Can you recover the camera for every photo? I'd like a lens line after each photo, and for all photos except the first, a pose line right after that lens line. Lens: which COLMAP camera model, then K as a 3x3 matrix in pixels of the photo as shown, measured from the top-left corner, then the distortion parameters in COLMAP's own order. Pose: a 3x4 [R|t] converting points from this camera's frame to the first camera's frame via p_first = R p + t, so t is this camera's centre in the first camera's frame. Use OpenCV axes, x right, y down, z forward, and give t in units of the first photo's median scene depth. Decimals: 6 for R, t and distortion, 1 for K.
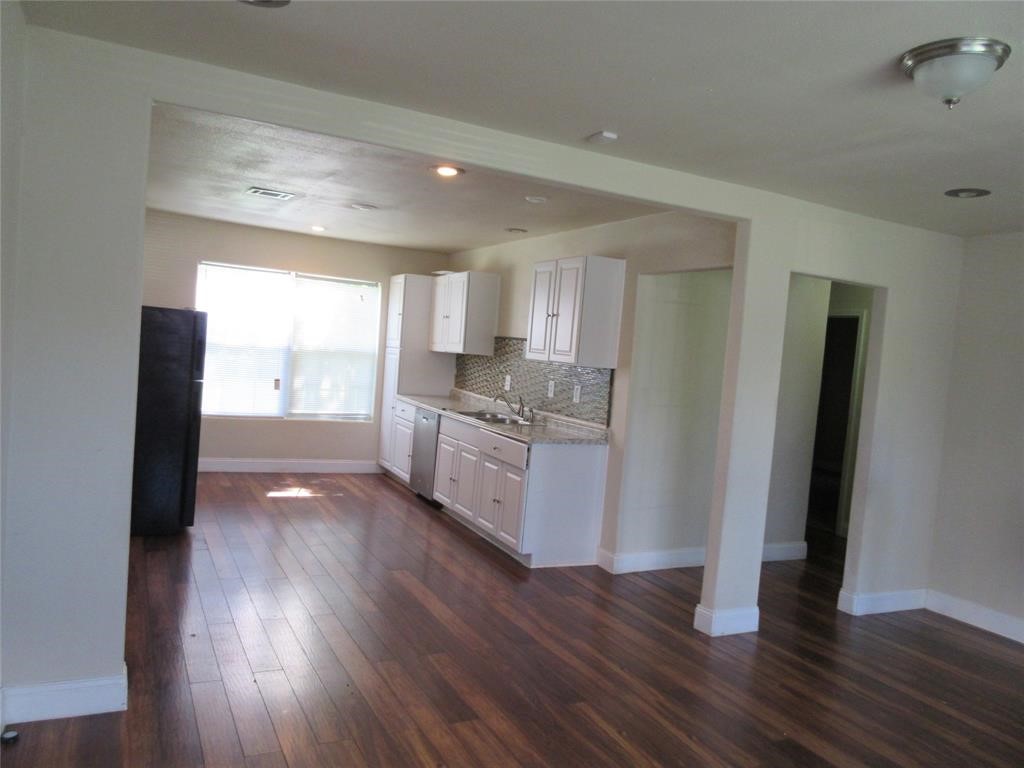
lens RADIAL K [[765.2, 0, 513.5], [0, 765.2, 386.1], [0, 0, 1]] dist [0.024458, -0.020140]
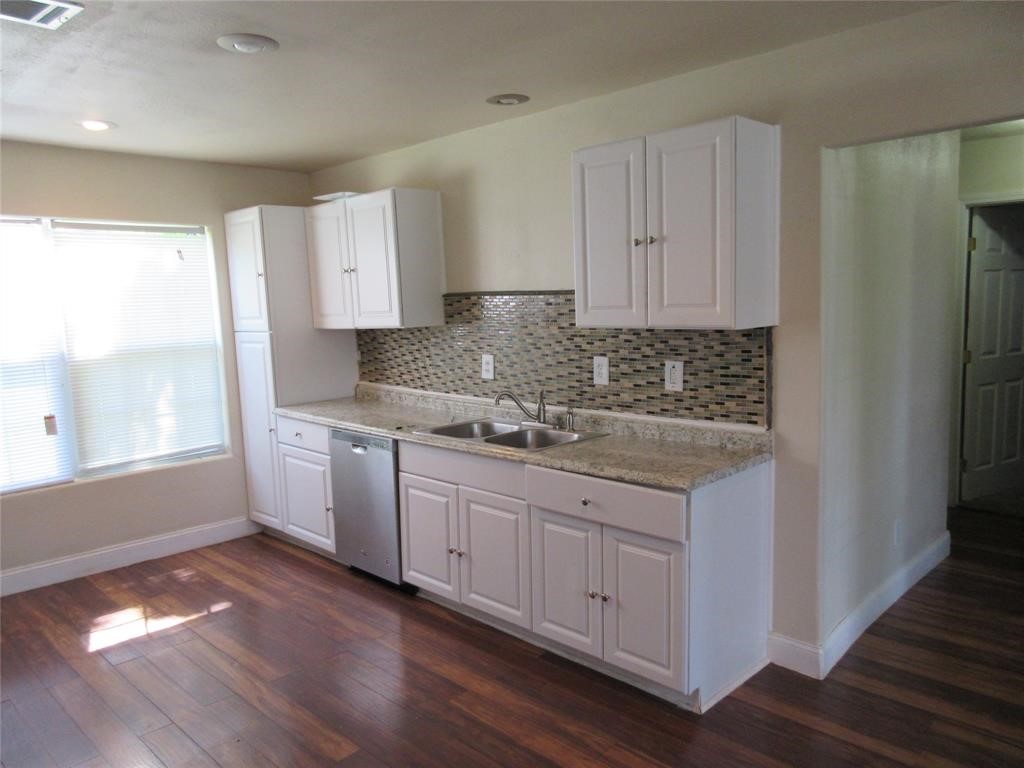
lens RADIAL K [[765.2, 0, 513.7], [0, 765.2, 383.8], [0, 0, 1]] dist [0.024458, -0.020140]
pose [[0.940569, -0.149642, 0.304855, -0.194407], [0.127927, 0.987680, 0.090124, -0.047723], [-0.314586, -0.045769, 0.948125, 0.453234]]
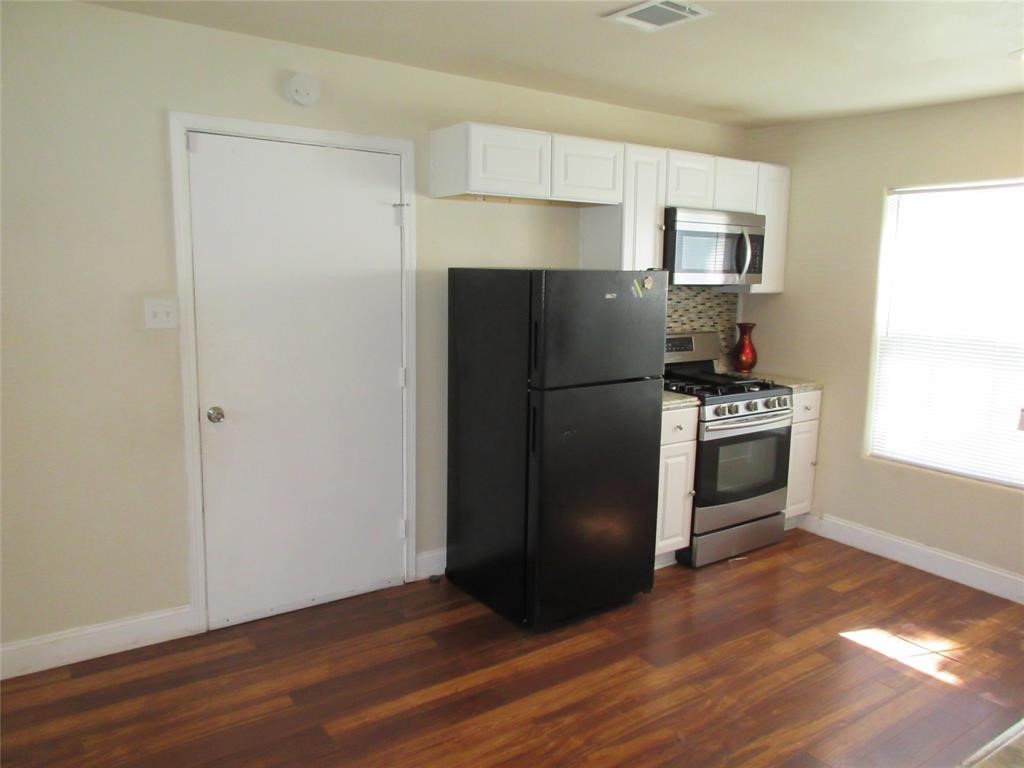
lens RADIAL K [[765.2, 0, 512.7], [0, 765.2, 384.8], [0, 0, 1]] dist [0.024458, -0.020140]
pose [[0.135990, 0.061722, -0.988786, 0.153654], [-0.060997, 0.996686, 0.053826, -0.037098], [0.988831, 0.052993, 0.139304, 0.754075]]
